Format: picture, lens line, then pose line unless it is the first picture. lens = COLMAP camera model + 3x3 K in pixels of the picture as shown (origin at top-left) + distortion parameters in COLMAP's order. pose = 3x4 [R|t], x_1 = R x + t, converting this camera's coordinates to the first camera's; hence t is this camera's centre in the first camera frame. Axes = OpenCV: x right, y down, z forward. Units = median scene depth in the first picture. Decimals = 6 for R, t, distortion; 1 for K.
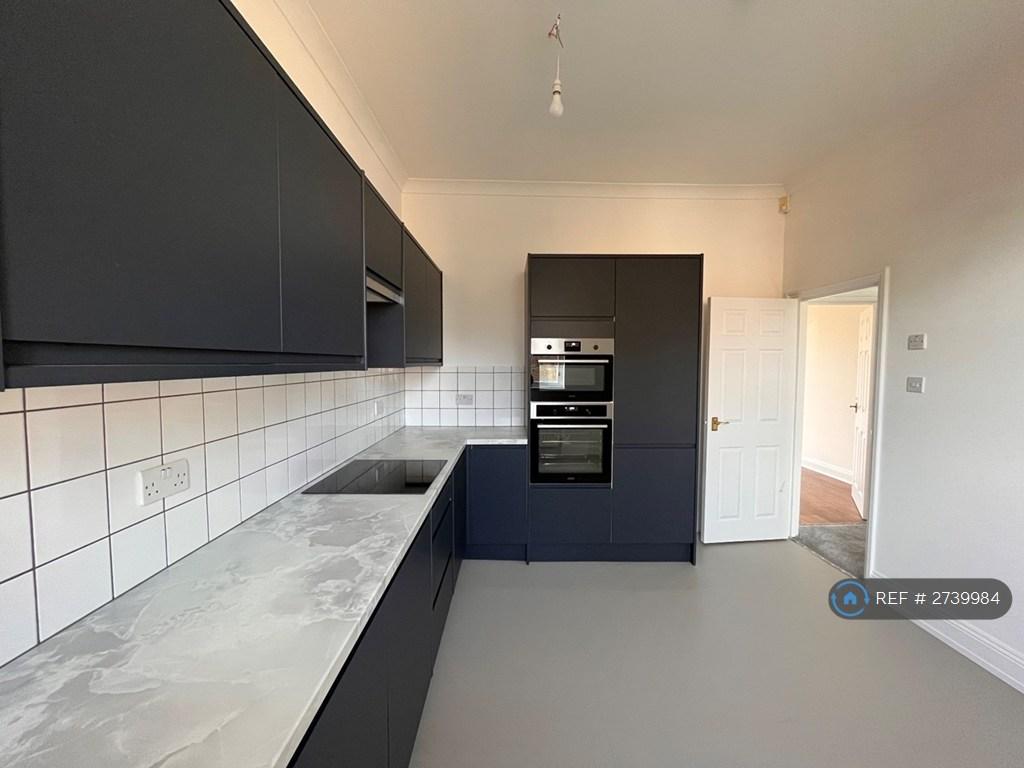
lens RADIAL K [[412.8, 0, 513.6], [0, 412.8, 383.1], [0, 0, 1]] dist [0.002339, -0.000511]
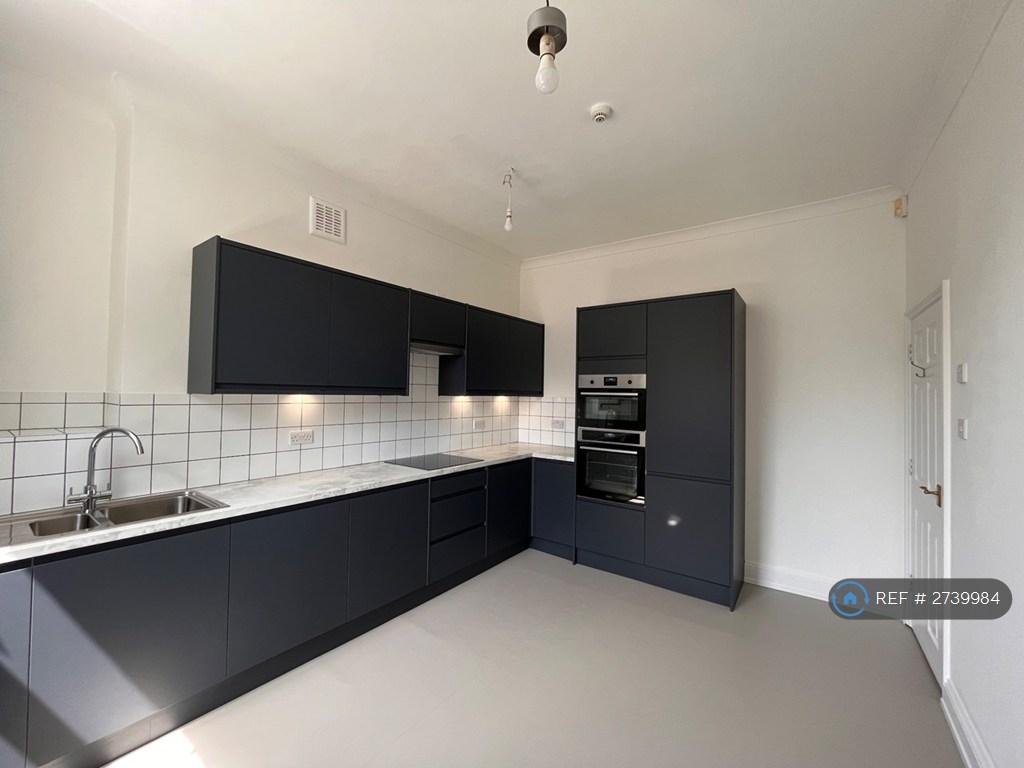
lens RADIAL K [[412.8, 0, 515.1], [0, 412.8, 382.6], [0, 0, 1]] dist [0.002339, -0.000511]
pose [[0.806918, -0.003439, -0.590654, 0.608177], [-0.045707, 0.996621, -0.068247, 0.007019], [0.588893, 0.082067, 0.804034, -0.096354]]
